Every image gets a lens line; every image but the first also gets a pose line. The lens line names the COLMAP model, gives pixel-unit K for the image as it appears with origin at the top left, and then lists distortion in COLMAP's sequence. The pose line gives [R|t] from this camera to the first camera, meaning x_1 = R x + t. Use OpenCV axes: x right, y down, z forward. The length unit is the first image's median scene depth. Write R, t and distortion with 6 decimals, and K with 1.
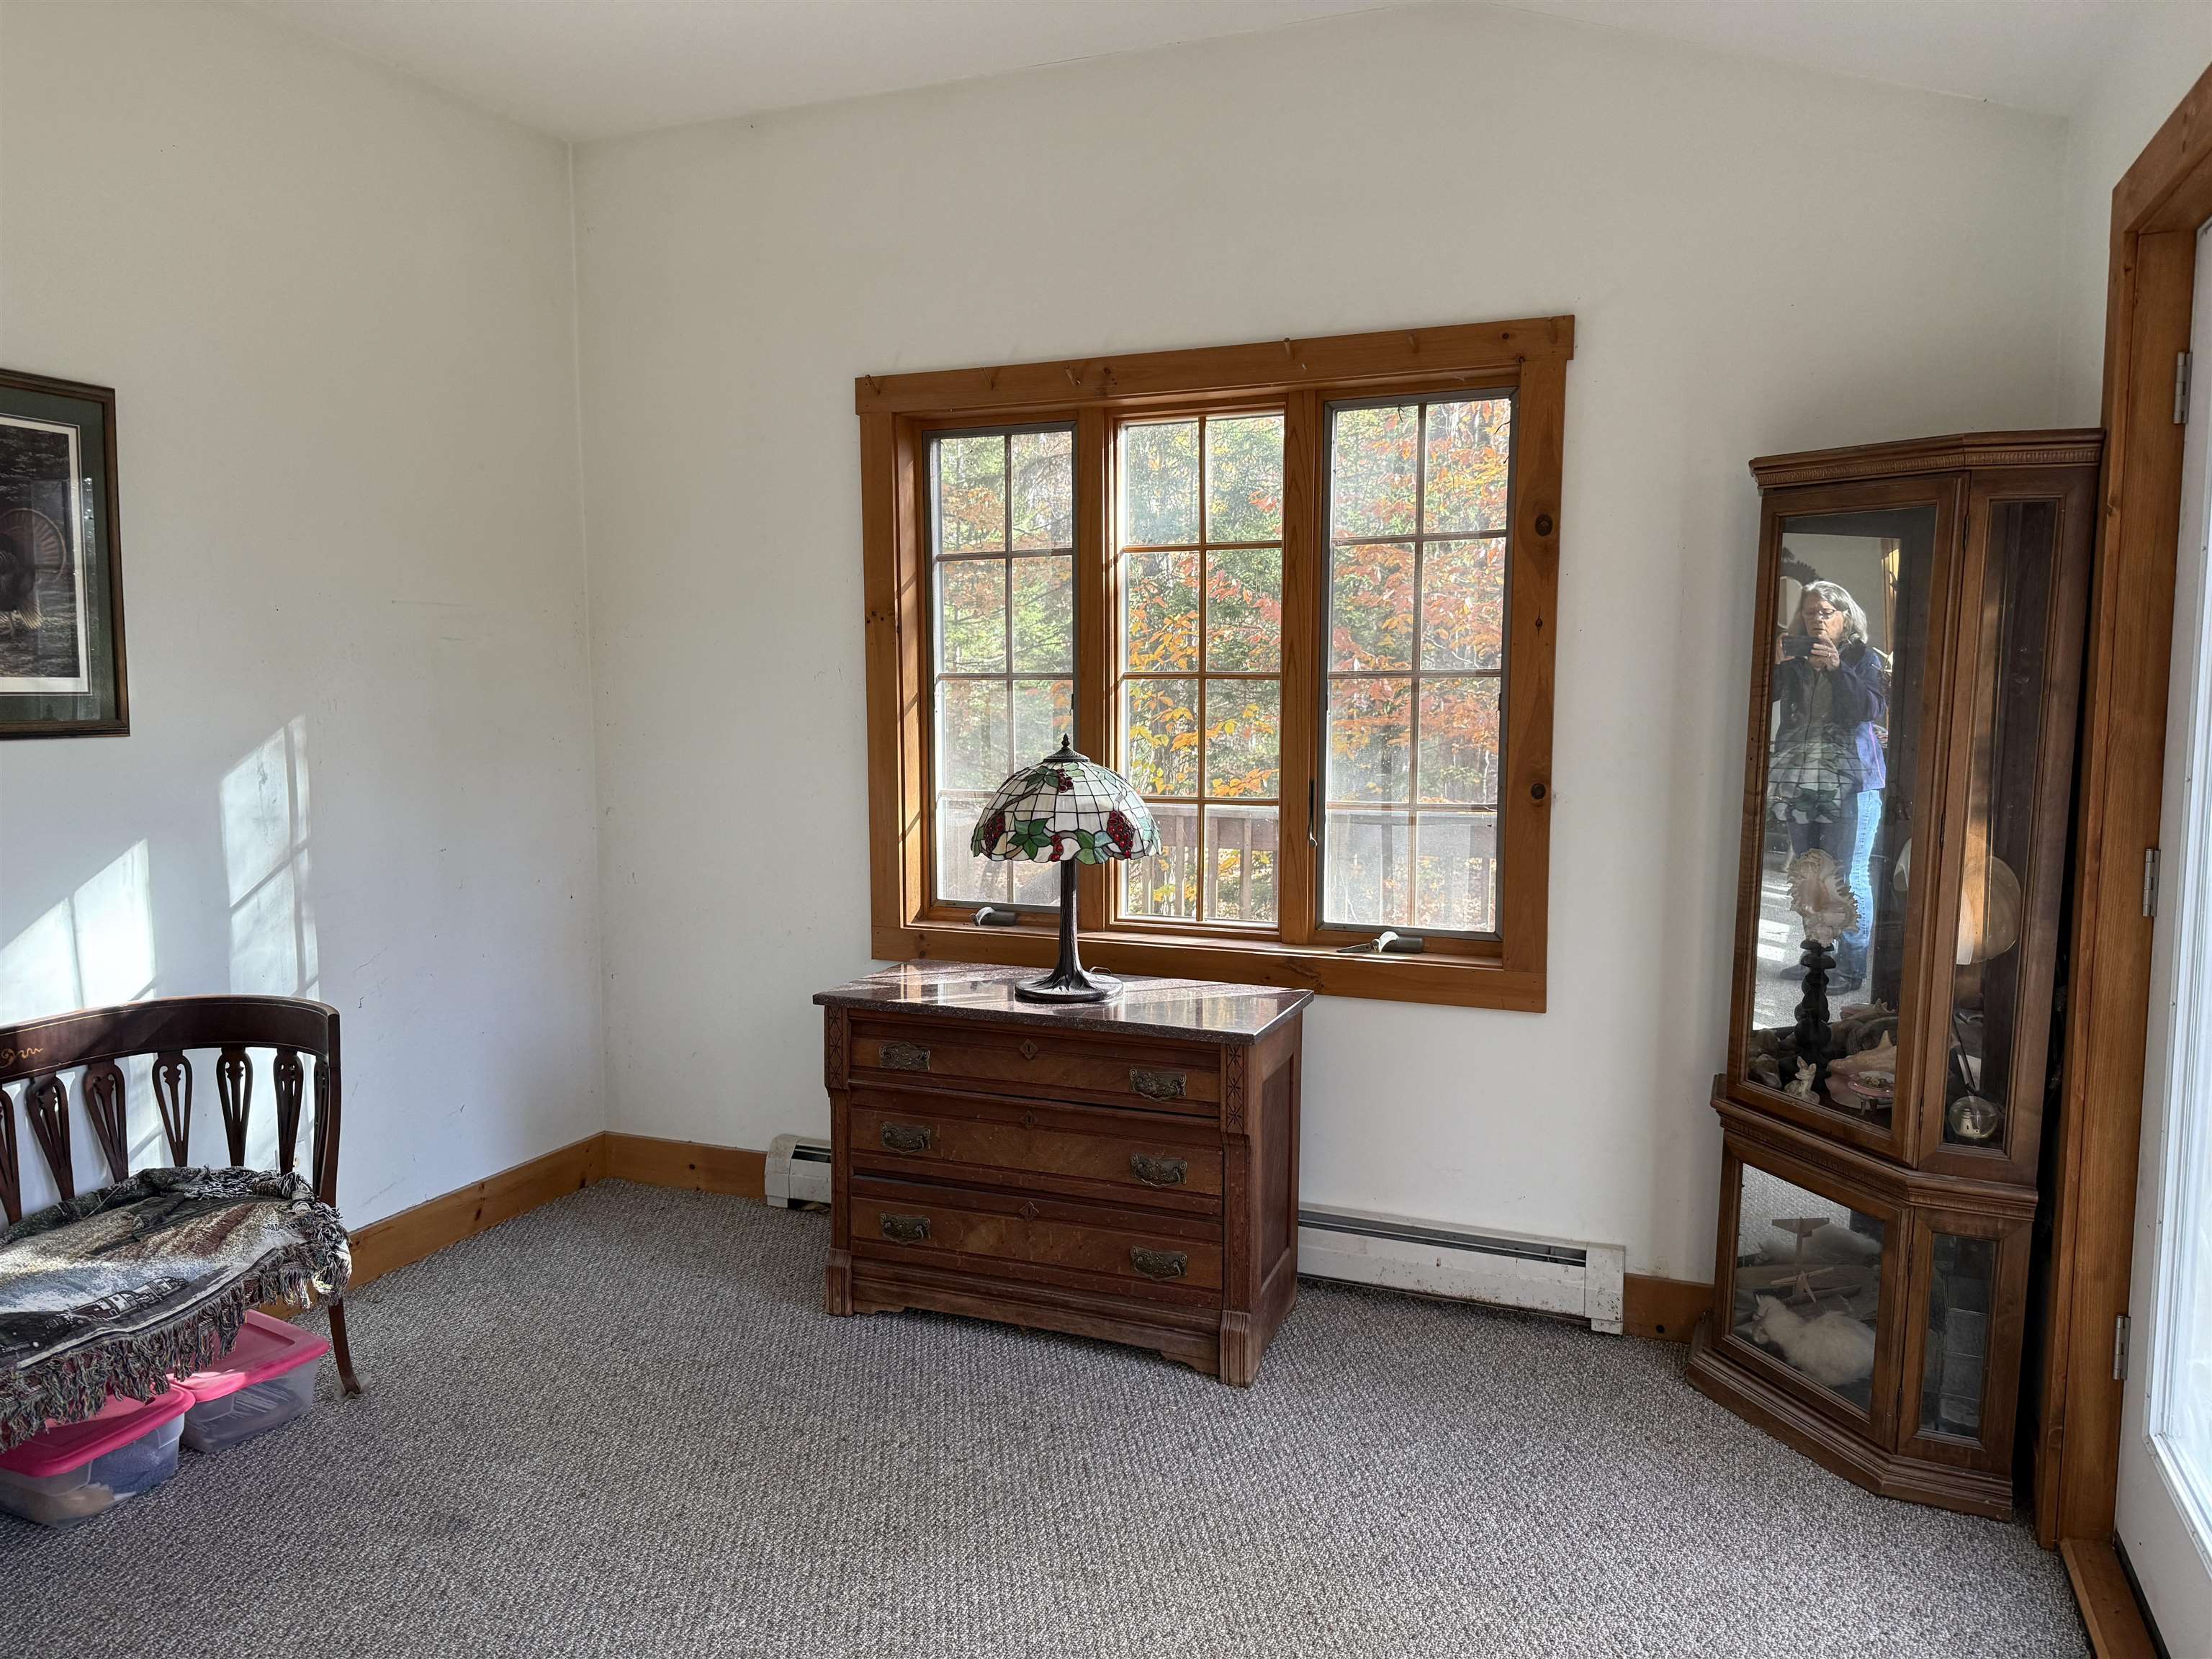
lens RADIAL K [[1534.5, 0, 1112.5], [0, 1534.5, 838.0], [0, 0, 1]] dist [0.099129, -0.137650]
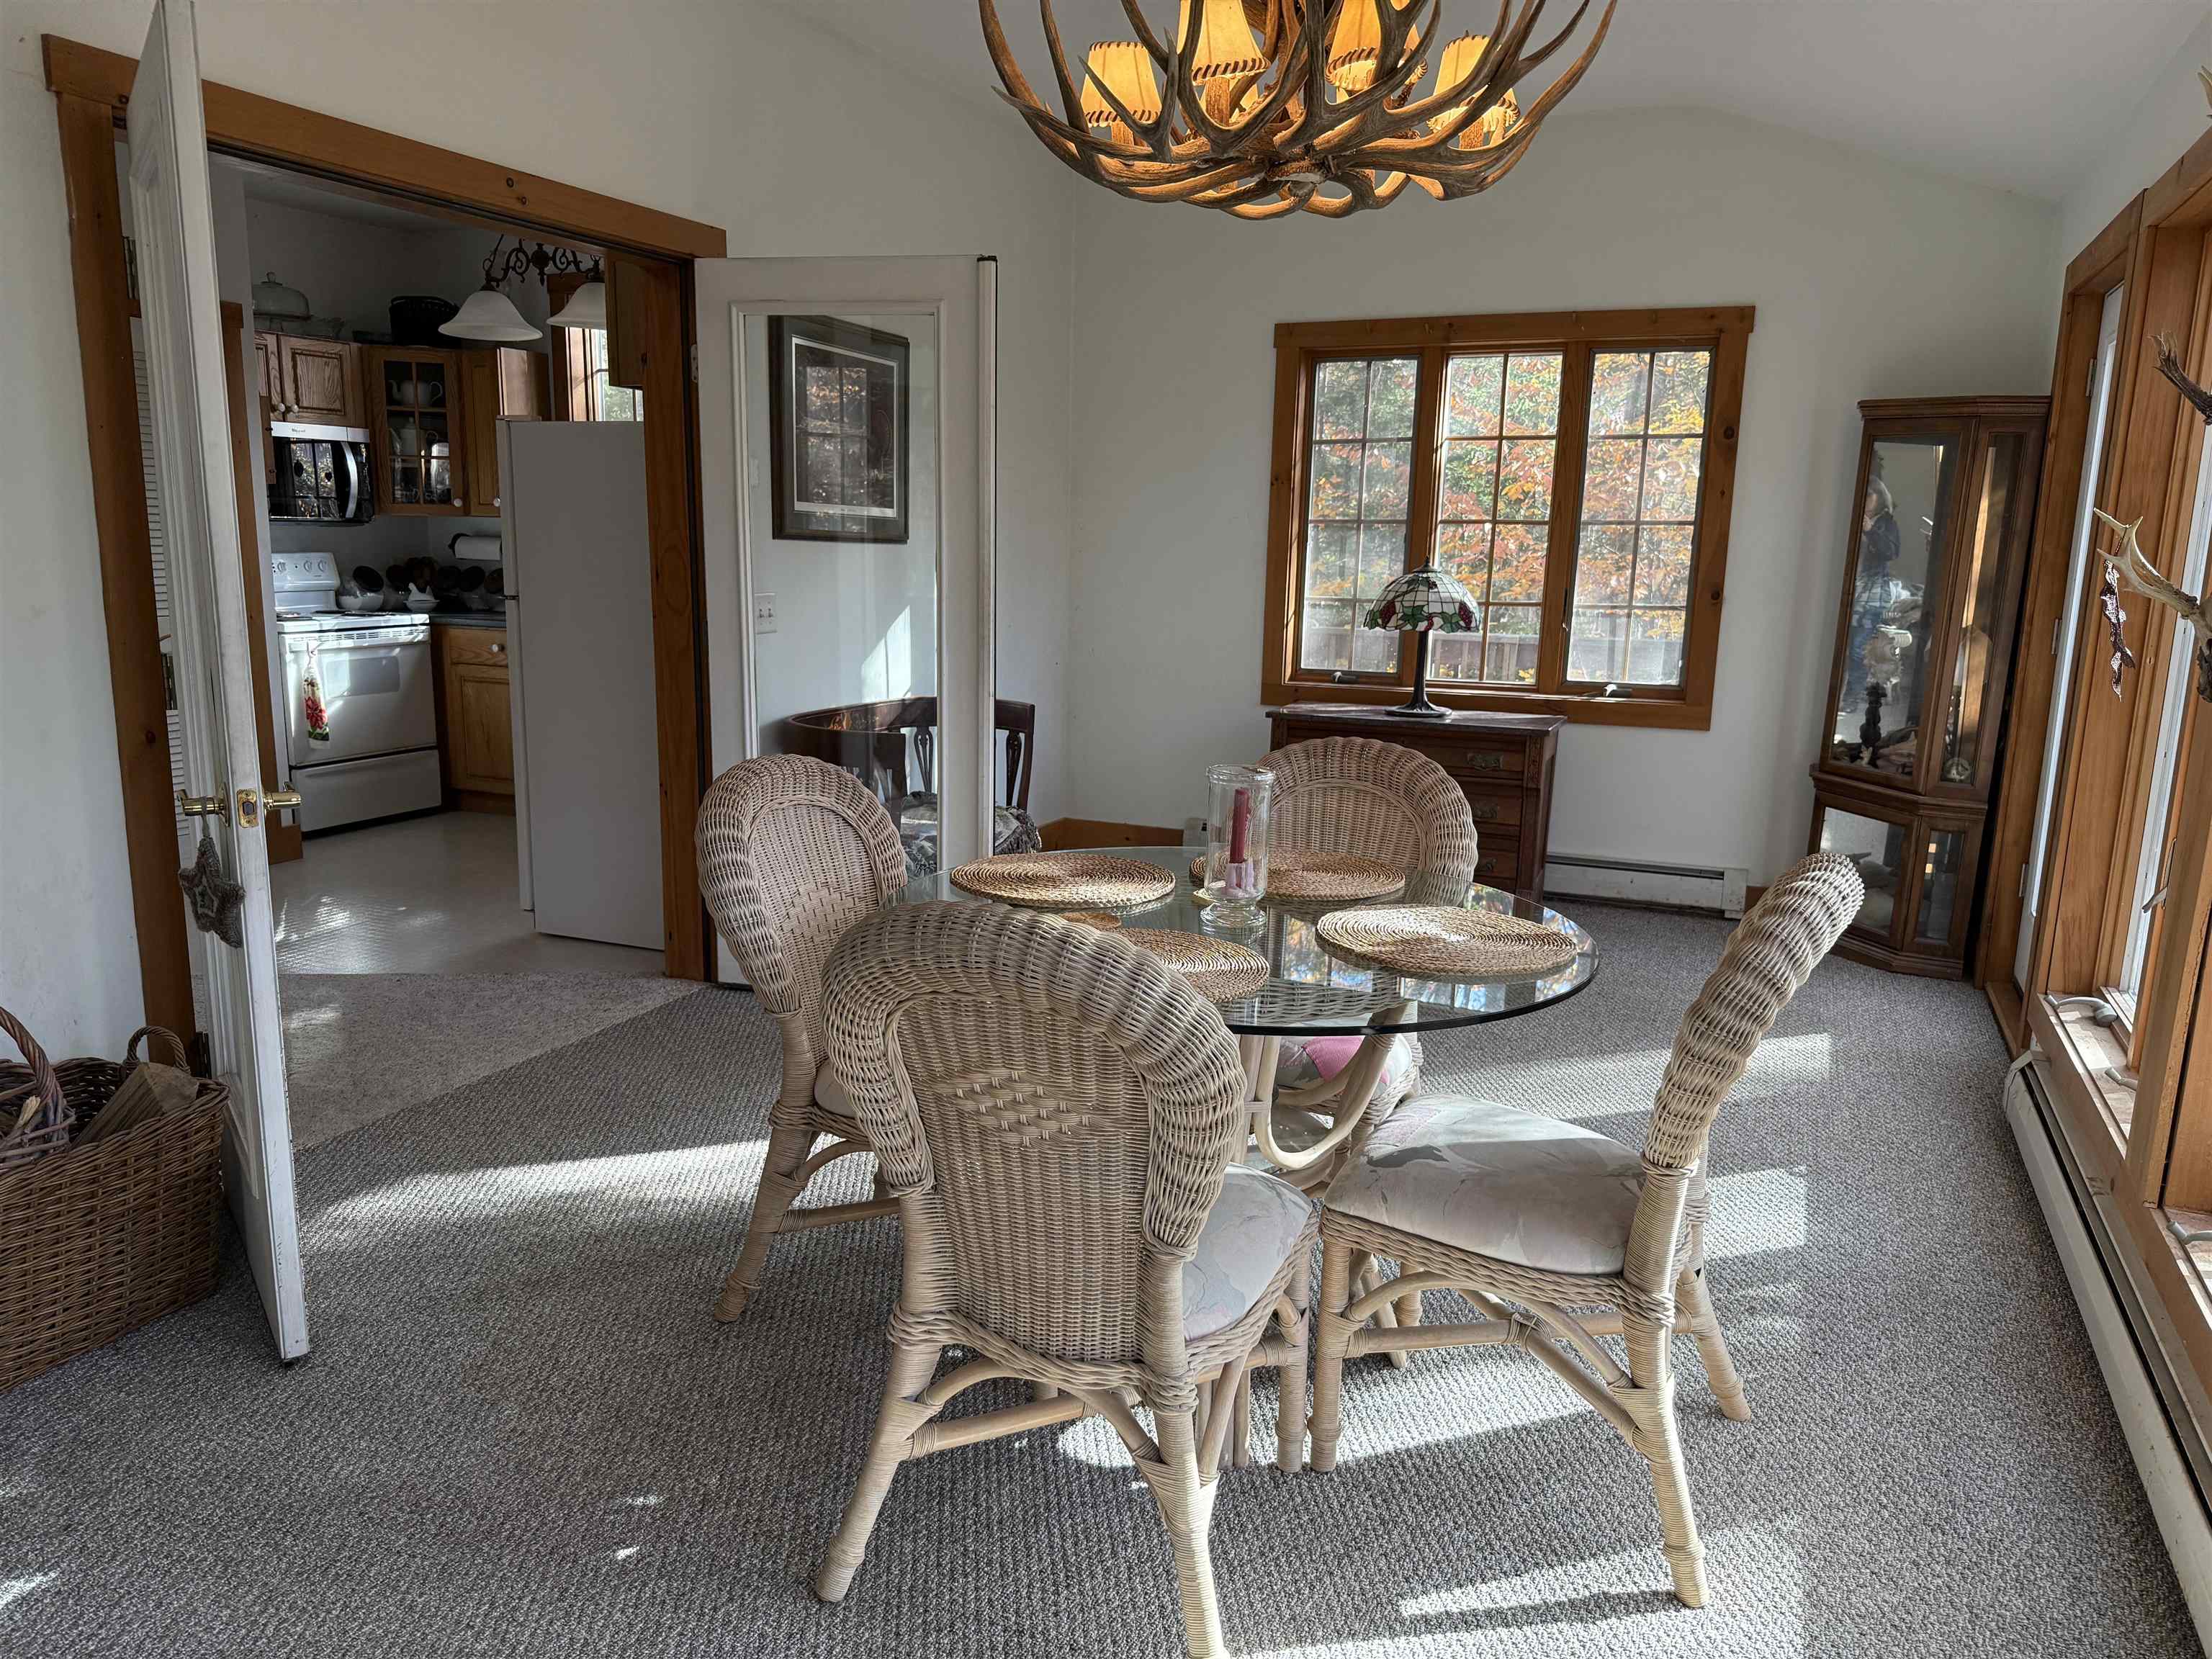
lens RADIAL K [[1561.0, 0, 1106.5], [0, 1561.0, 861.2], [0, 0, 1]] dist [0.077888, -0.132241]
pose [[0.999647, 0.024692, -0.009843, -0.344286], [-0.023596, 0.994794, 0.099136, 0.098063], [0.012240, -0.098869, 0.995025, -0.700057]]
